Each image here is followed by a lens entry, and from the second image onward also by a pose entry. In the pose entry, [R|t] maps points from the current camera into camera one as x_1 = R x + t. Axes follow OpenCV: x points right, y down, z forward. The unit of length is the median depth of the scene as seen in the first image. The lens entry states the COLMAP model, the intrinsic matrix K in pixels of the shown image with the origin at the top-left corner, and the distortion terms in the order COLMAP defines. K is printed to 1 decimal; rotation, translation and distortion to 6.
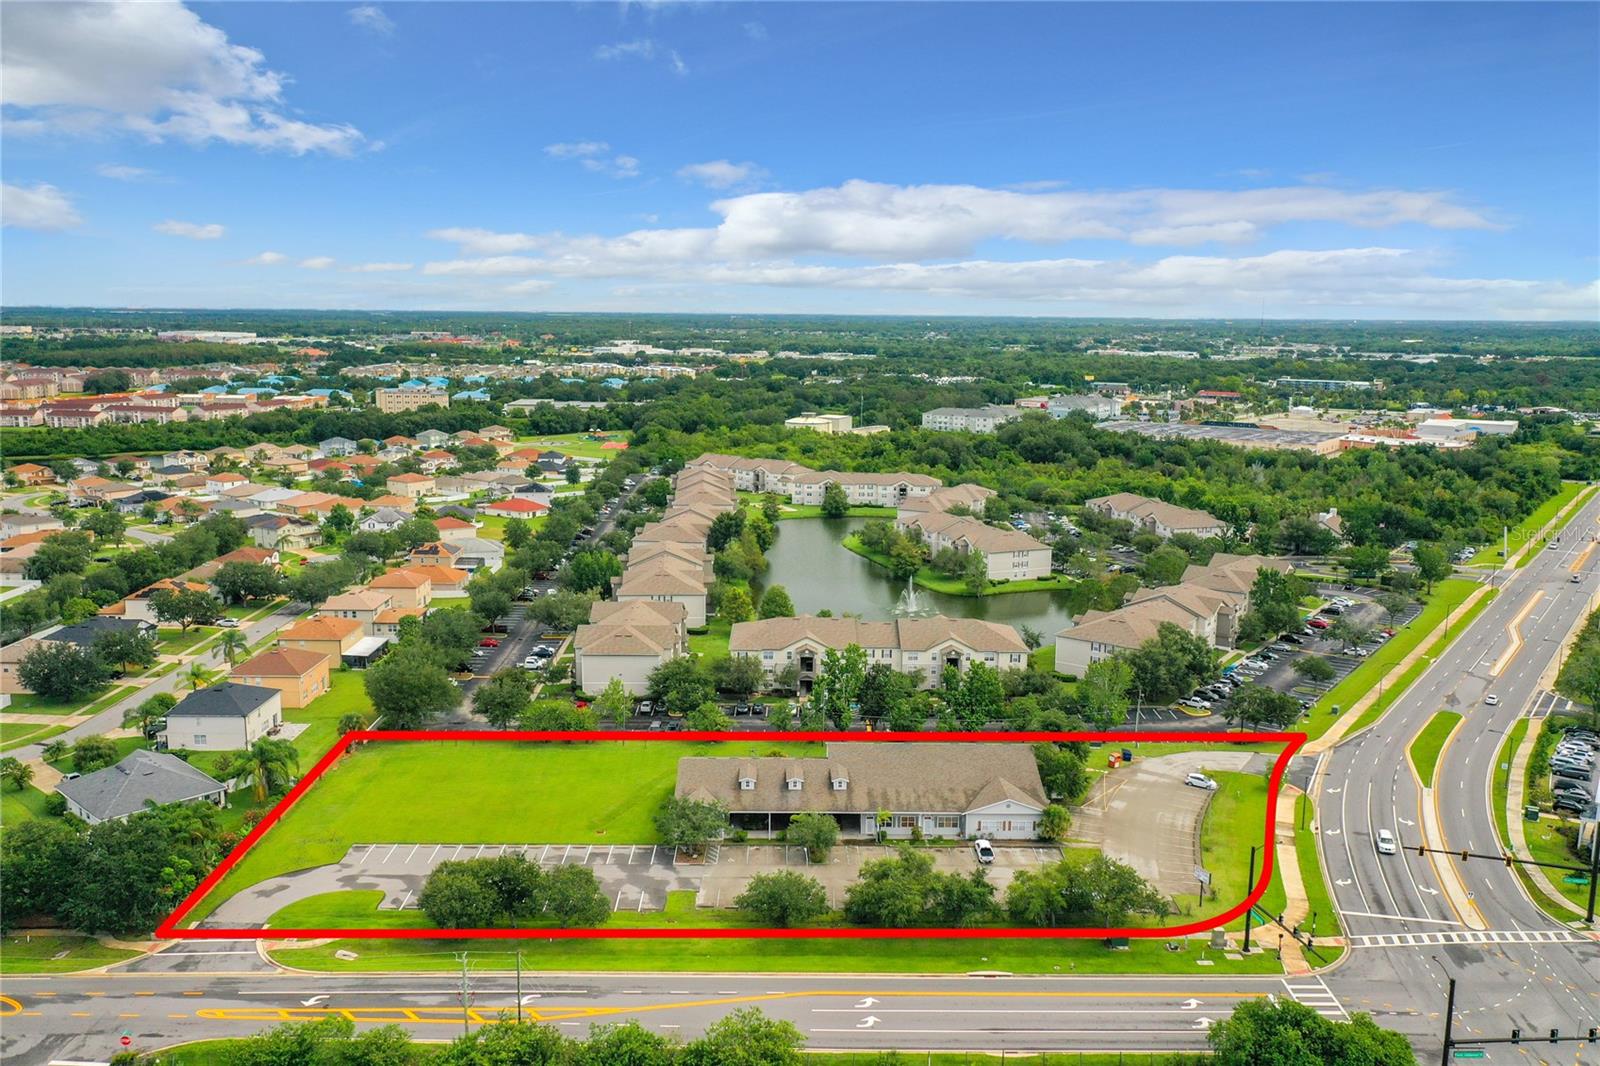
lens RADIAL K [[1275.6, 0, 797.9], [0, 1275.6, 533.1], [0, 0, 1]] dist [0.011995, 0.007927]
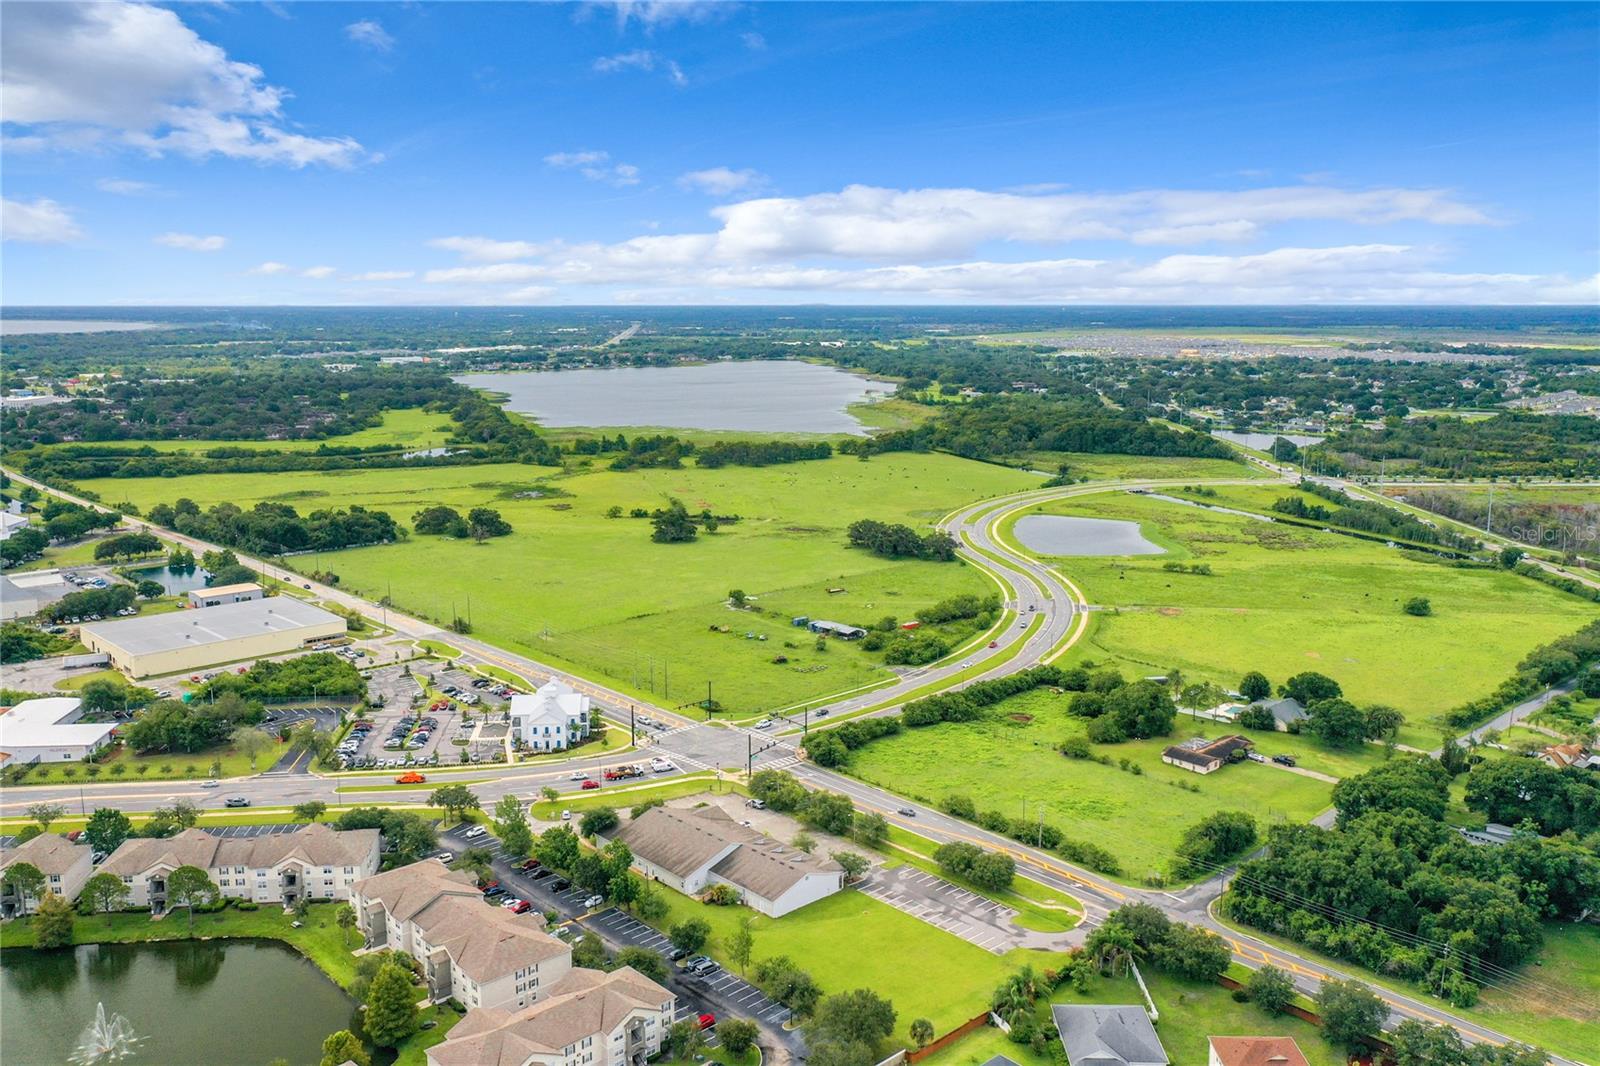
lens RADIAL K [[1308.0, 0, 800.0], [0, 1308.0, 533.0], [0, 0, 1]] dist [0.008076, 0.005199]
pose [[-0.671532, -0.139206, 0.727782, -1.068166], [0.121902, 0.948056, 0.293819, -0.610542], [-0.730879, 0.286027, -0.619681, 1.704808]]
